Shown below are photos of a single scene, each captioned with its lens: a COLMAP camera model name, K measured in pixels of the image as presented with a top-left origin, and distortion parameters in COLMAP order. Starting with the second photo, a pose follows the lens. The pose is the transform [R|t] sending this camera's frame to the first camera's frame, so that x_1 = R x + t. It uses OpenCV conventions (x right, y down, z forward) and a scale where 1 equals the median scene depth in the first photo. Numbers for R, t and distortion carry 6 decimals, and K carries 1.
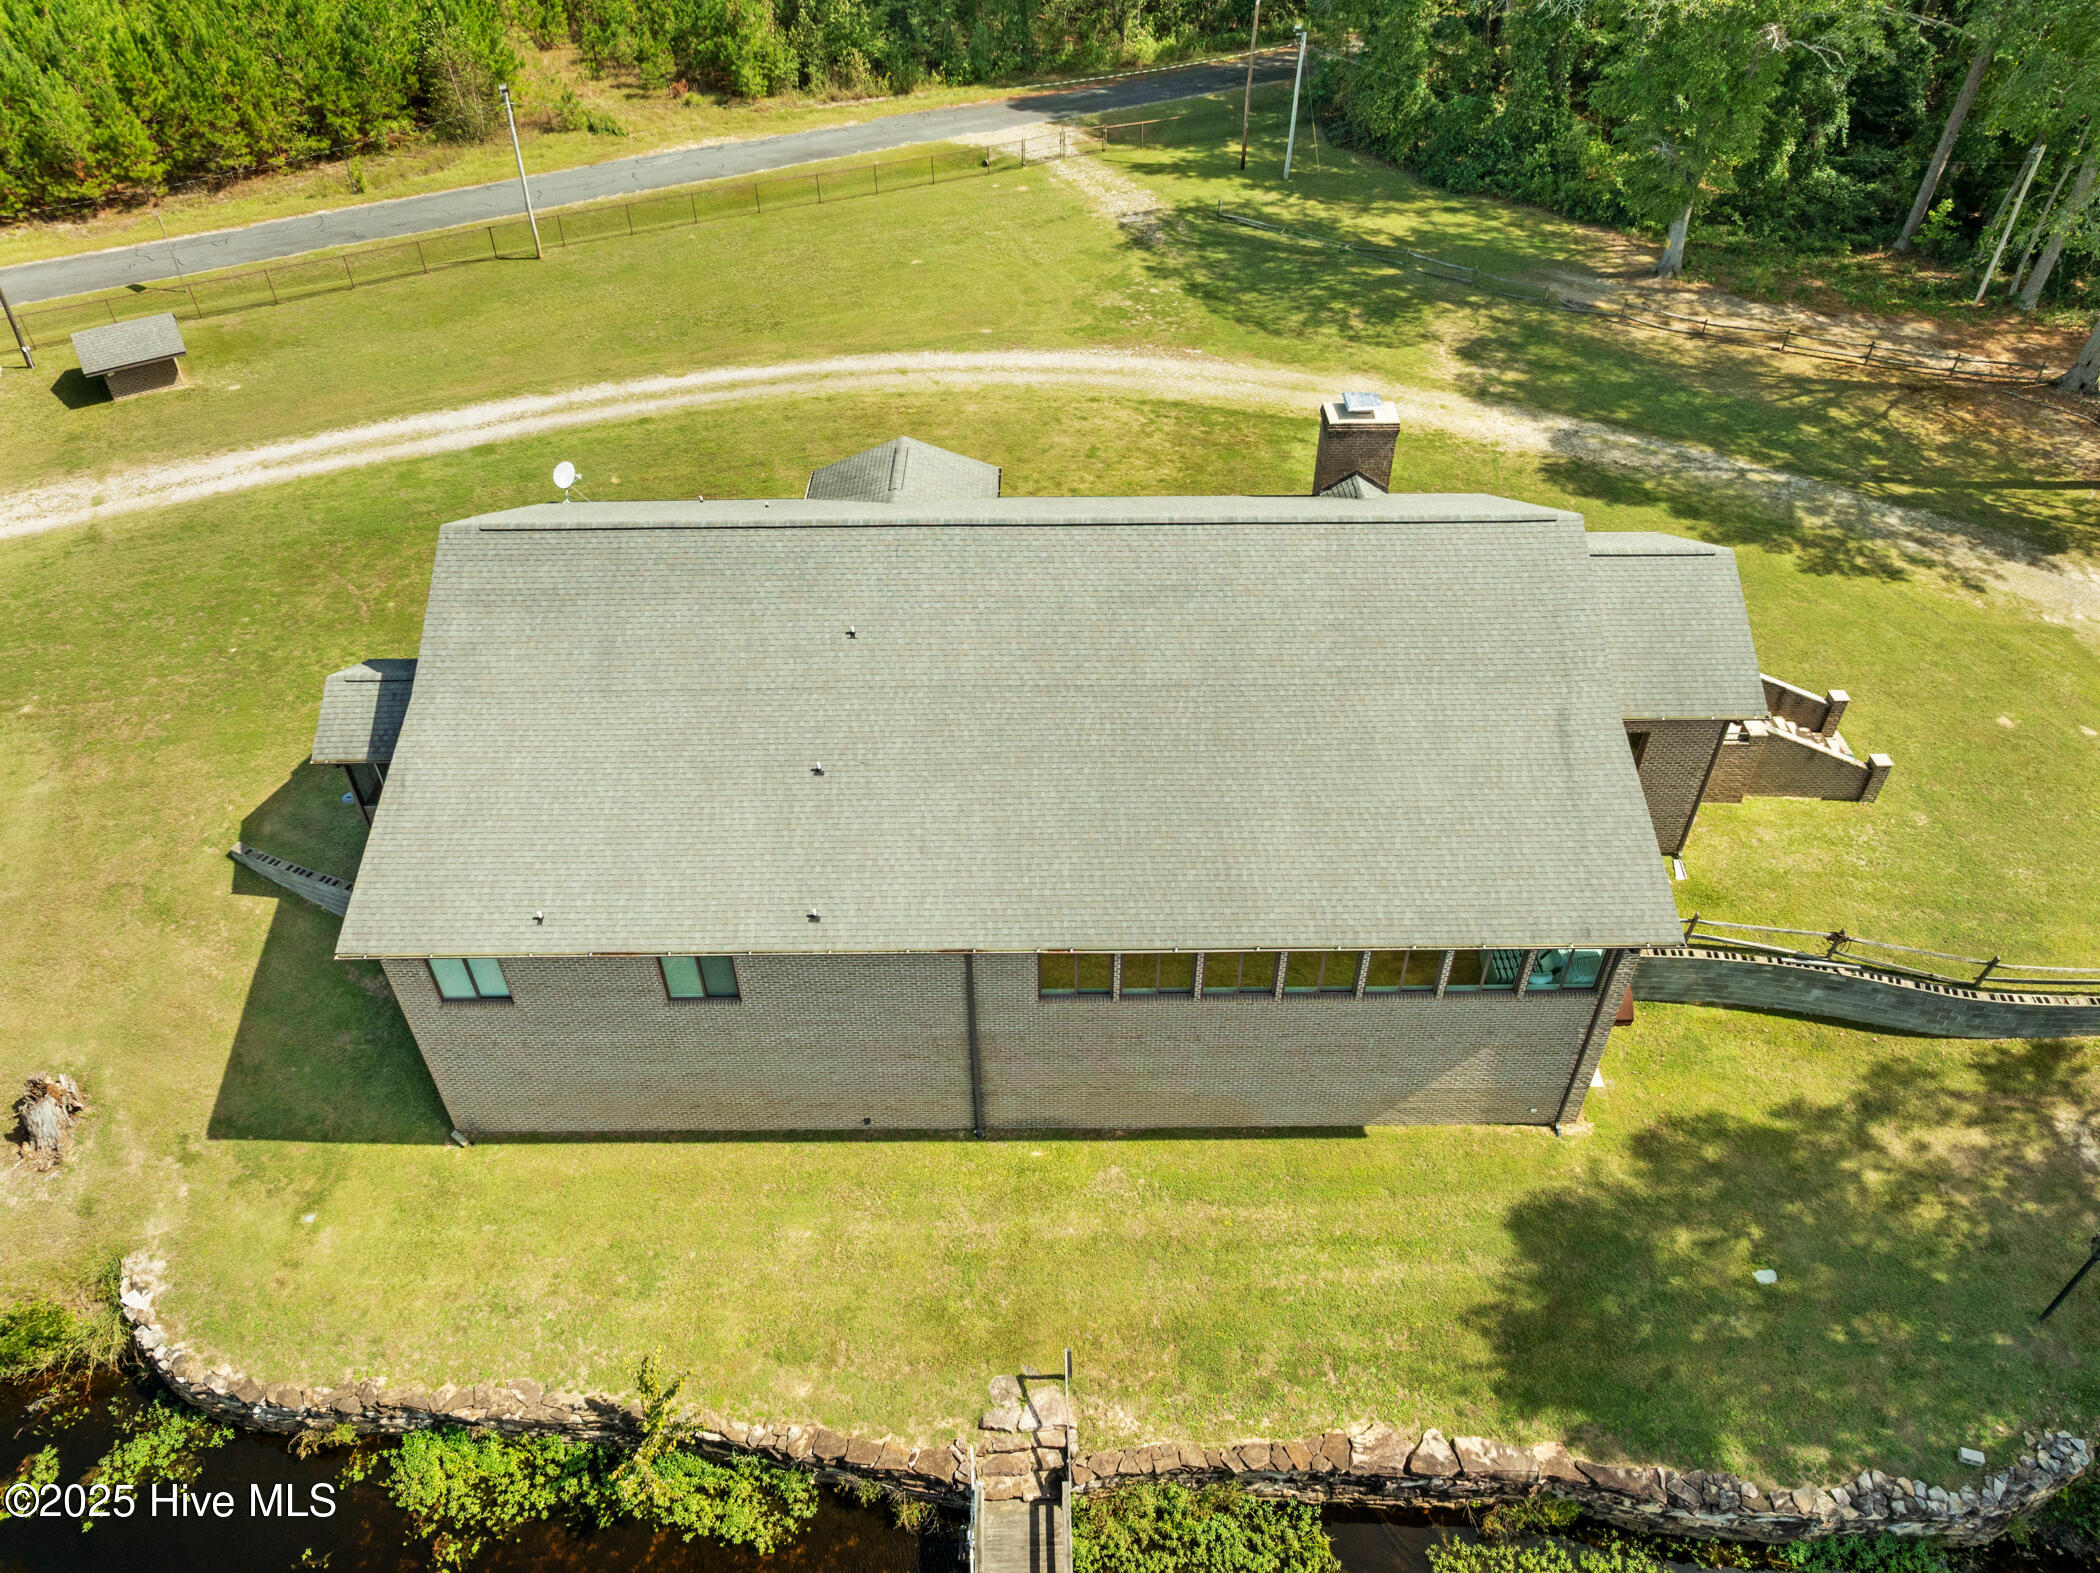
lens RADIAL K [[1486.2, 0, 1050.0], [0, 1486.2, 786.5], [0, 0, 1]] dist [-0.063144, 0.036342]
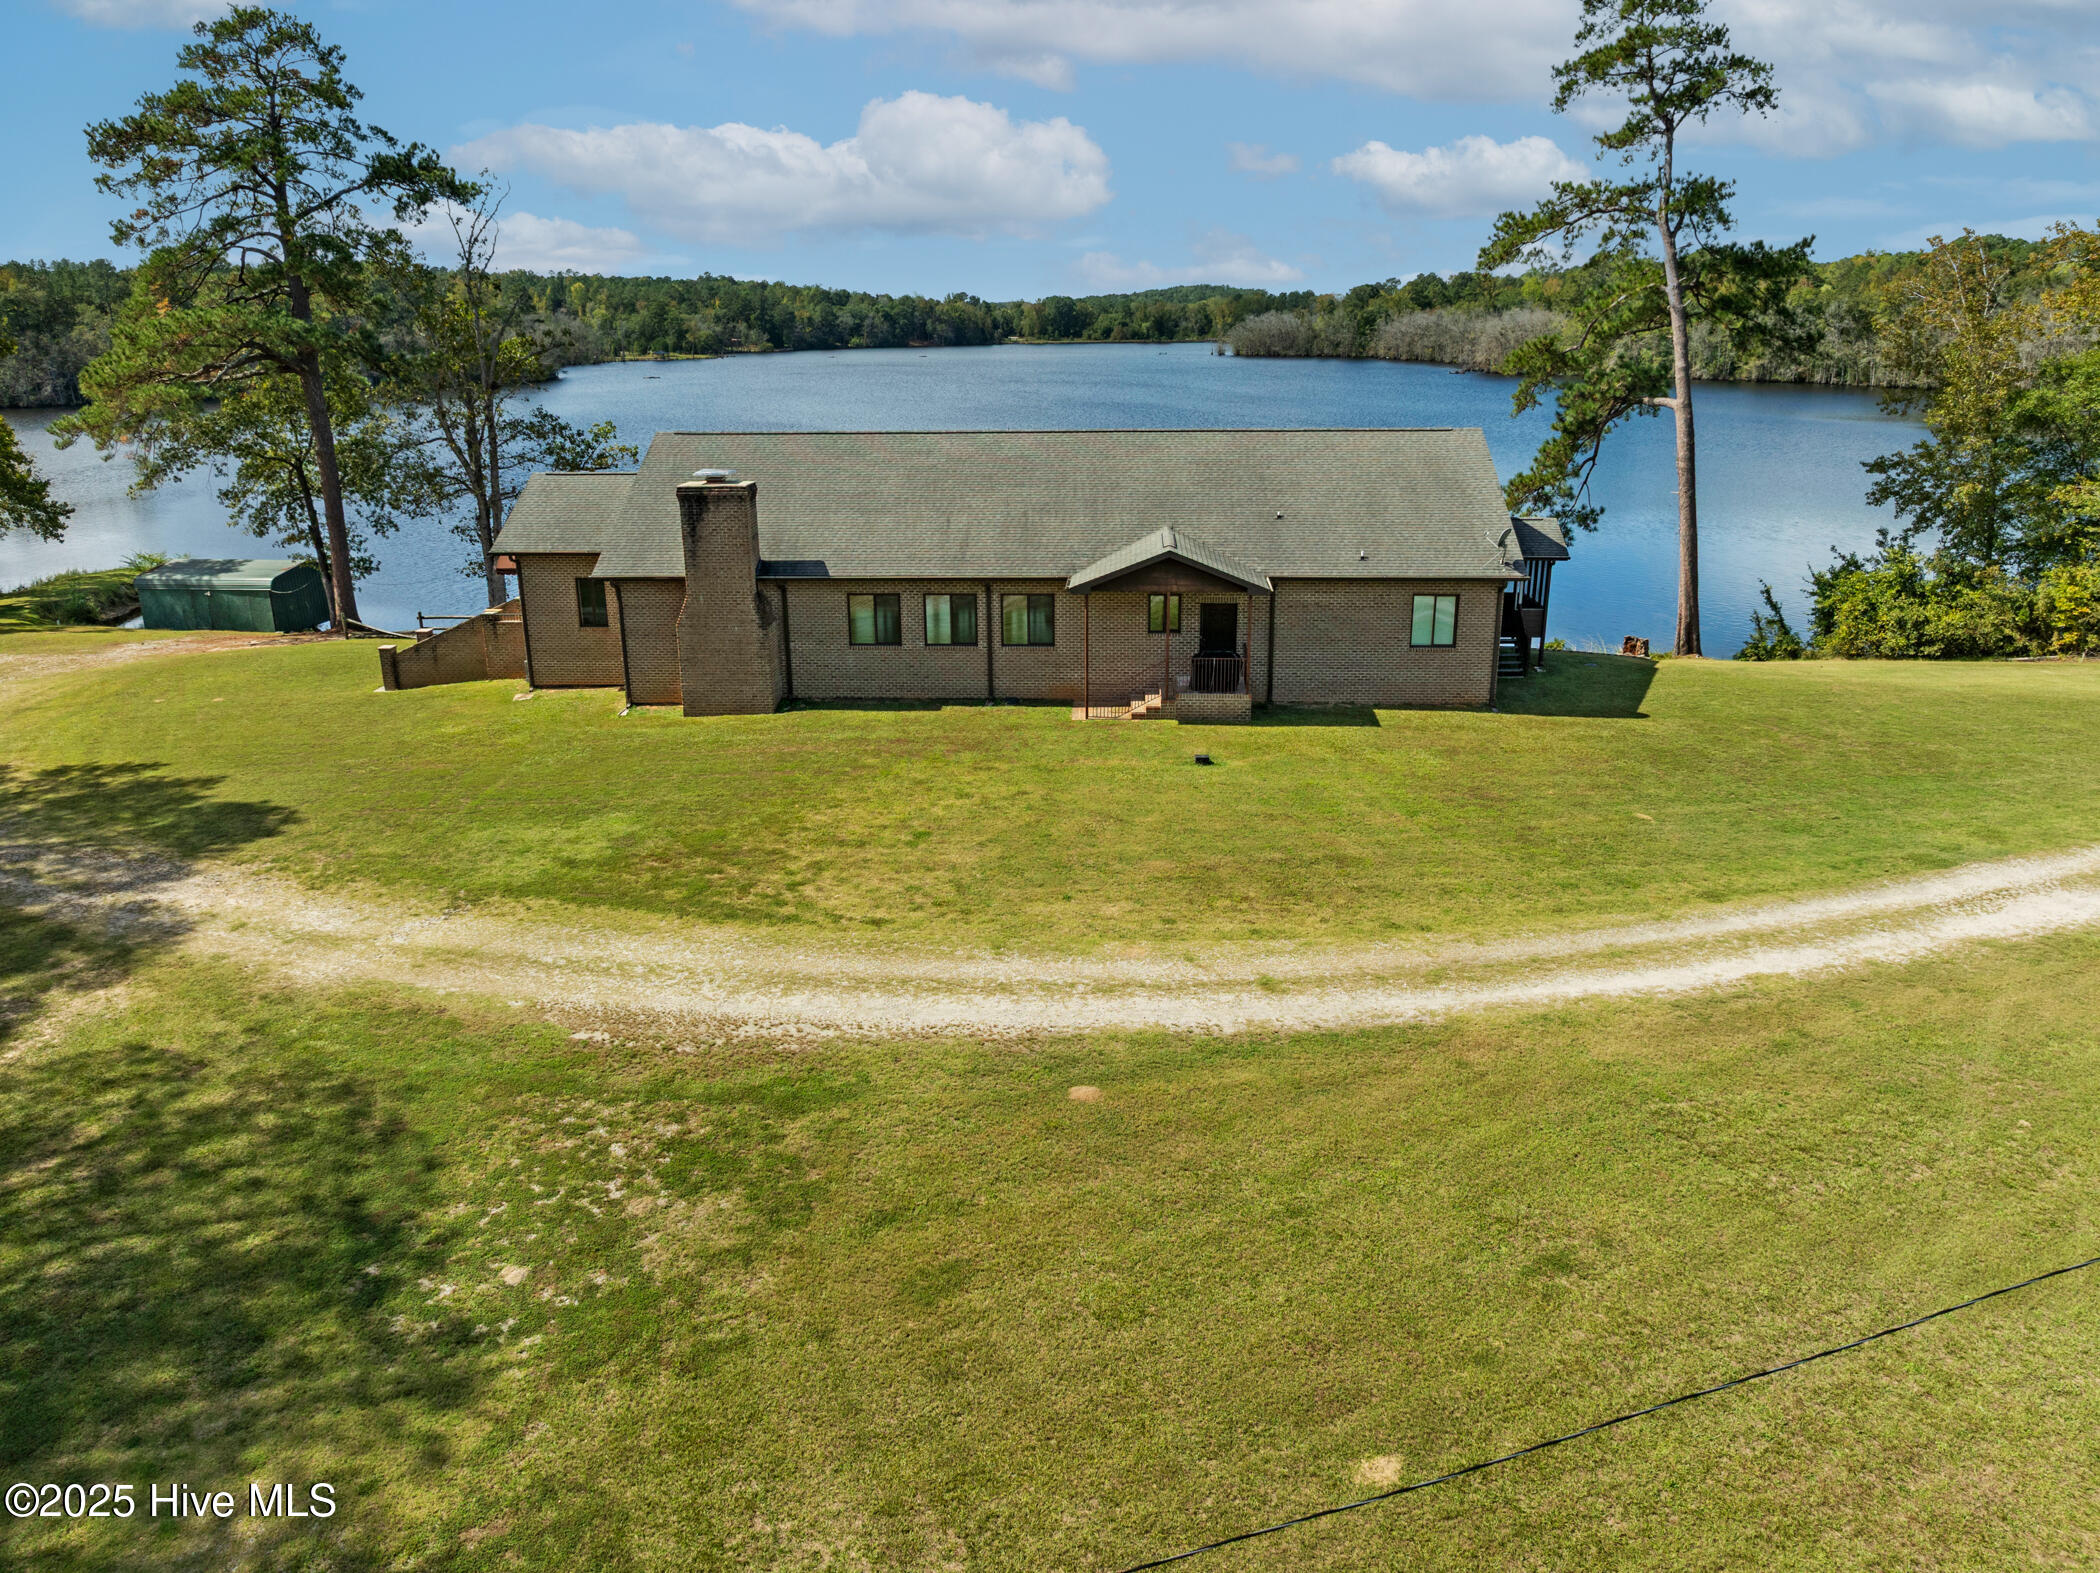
lens RADIAL K [[1480.7, 0, 1048.5], [0, 1480.7, 792.6], [0, 0, 1]] dist [-0.029760, -0.015797]
pose [[-0.998009, -0.002965, 0.063001, -0.095033], [0.052462, 0.515433, 0.855322, -1.111688], [-0.035009, 0.856924, -0.514252, 1.872285]]
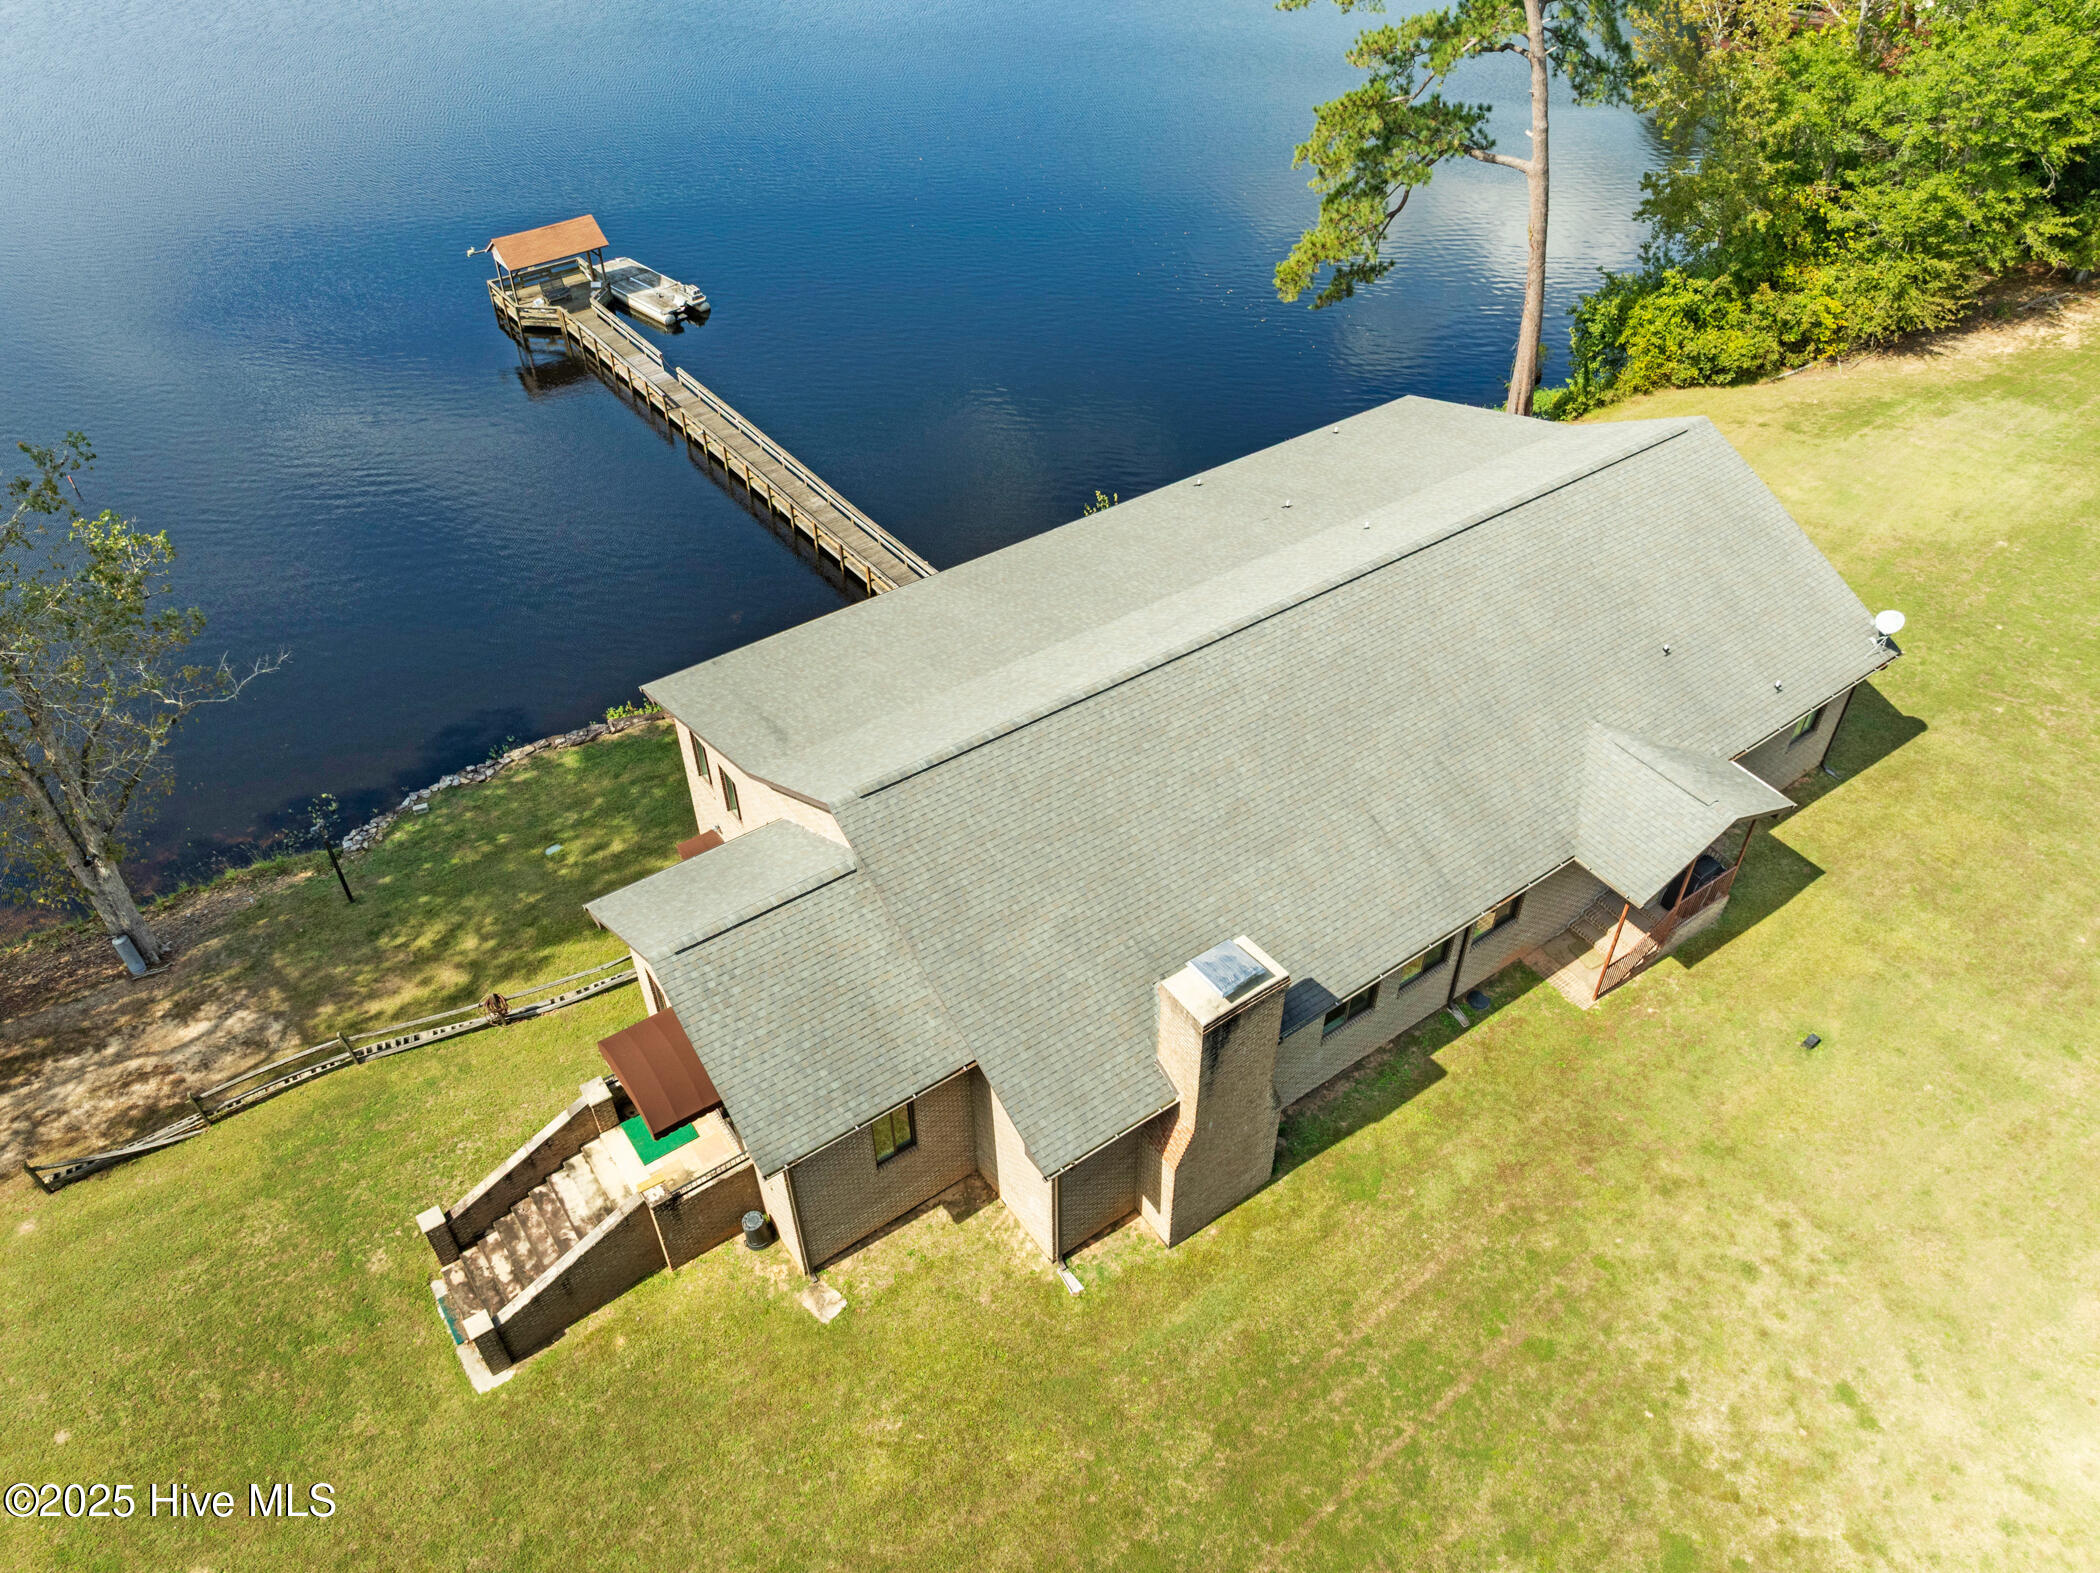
lens RADIAL K [[1483.6, 0, 1048.8], [0, 1483.6, 796.3], [0, 0, 1]] dist [-0.057864, 0.029425]
pose [[-0.819477, 0.390161, -0.419799, 0.559659], [-0.367623, 0.204088, 0.907305, -0.898089], [0.439671, 0.897843, -0.023813, 0.996771]]
